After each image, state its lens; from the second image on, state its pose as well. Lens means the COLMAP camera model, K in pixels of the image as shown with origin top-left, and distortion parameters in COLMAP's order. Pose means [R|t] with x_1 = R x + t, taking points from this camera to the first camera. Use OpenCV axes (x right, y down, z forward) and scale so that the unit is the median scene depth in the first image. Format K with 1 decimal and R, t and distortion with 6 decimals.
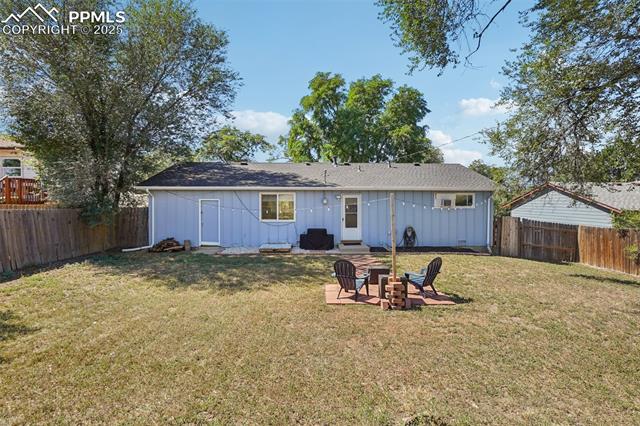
lens RADIAL K [[312.1, 0, 323.7], [0, 312.1, 208.6], [0, 0, 1]] dist [-0.012707, 0.000717]
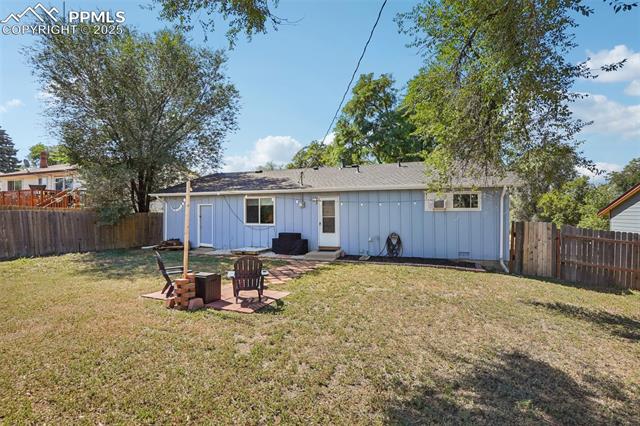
lens RADIAL K [[312.1, 0, 325.3], [0, 312.1, 213.8], [0, 0, 1]] dist [-0.012707, 0.000717]
pose [[0.924897, -0.005270, -0.380181, 0.427626], [-0.007225, 0.999480, -0.031432, 0.034451], [0.380148, 0.031818, 0.924378, 0.149199]]
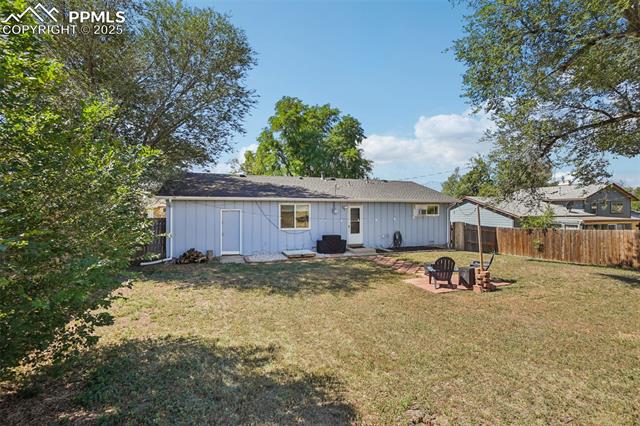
lens RADIAL K [[275.4, 0, 319.0], [0, 275.4, 213.9], [0, 0, 1]] dist [-0.025602, 0.000042]
pose [[0.952365, -0.007579, 0.304865, -0.360535], [0.011434, 0.999876, -0.010863, -0.002887], [-0.304745, 0.013831, 0.952334, 0.048007]]
